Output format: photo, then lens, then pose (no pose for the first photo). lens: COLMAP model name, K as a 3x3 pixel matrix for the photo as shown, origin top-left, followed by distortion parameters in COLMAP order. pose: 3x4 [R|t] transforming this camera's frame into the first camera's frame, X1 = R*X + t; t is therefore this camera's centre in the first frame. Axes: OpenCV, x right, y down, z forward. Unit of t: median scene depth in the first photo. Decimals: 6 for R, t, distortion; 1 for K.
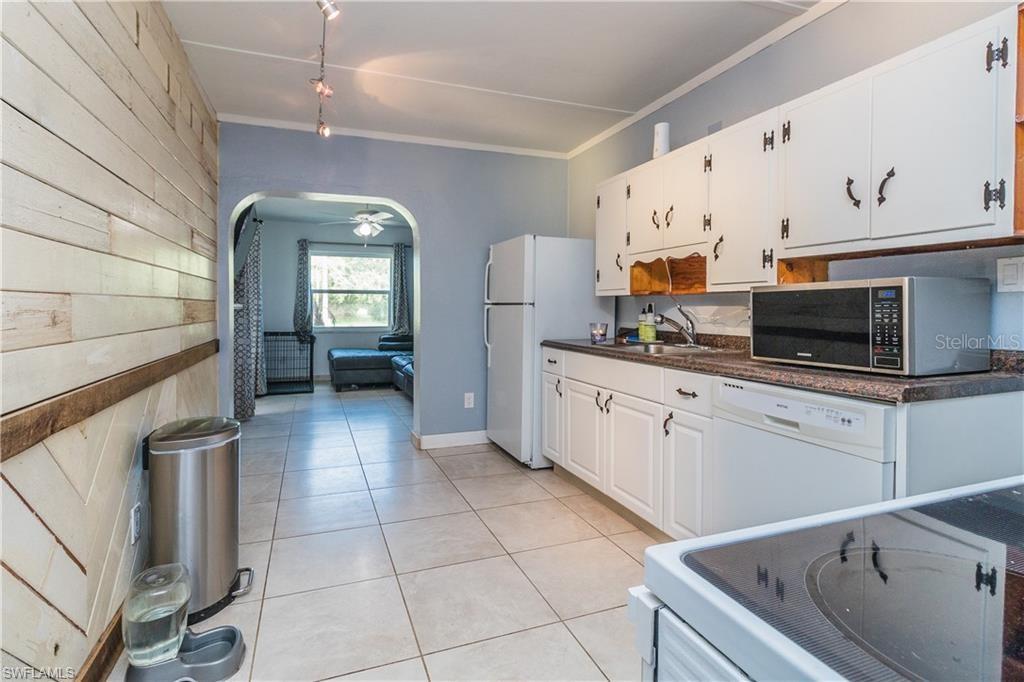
lens RADIAL K [[521.7, 0, 509.0], [0, 521.7, 304.3], [0, 0, 1]] dist [0.086877, -0.000135]
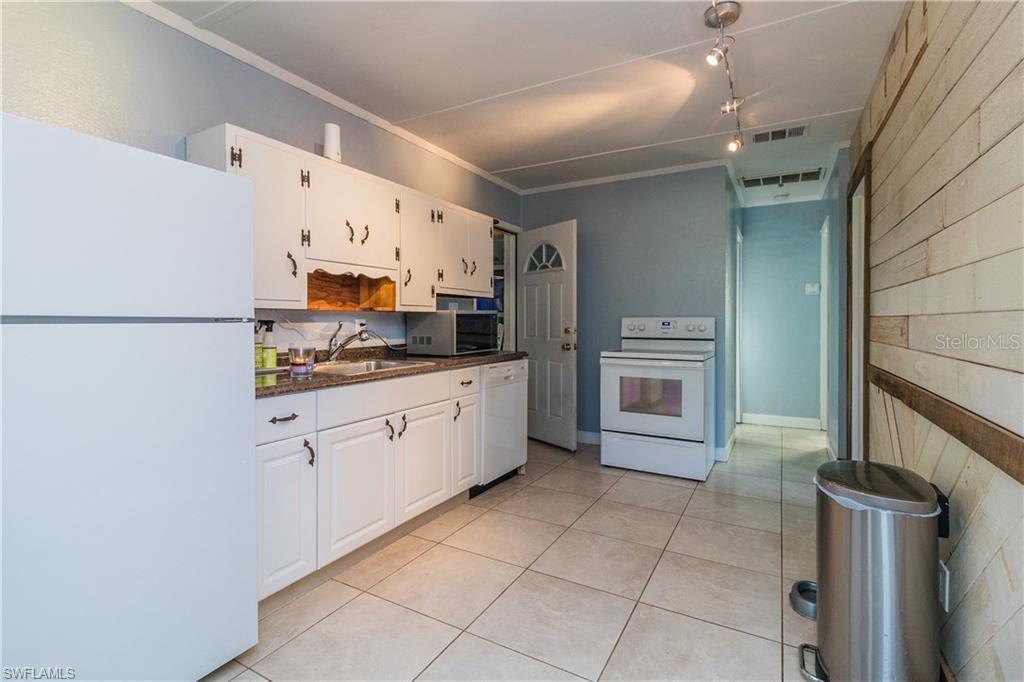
lens RADIAL K [[488.8, 0, 489.3], [0, 488.8, 325.9], [0, 0, 1]] dist [0.001539, -0.000510]
pose [[-0.615845, -0.000378, 0.787867, -0.602262], [0.007943, 0.999946, 0.006689, 0.005046], [-0.787827, 0.010377, -0.615809, 1.428627]]
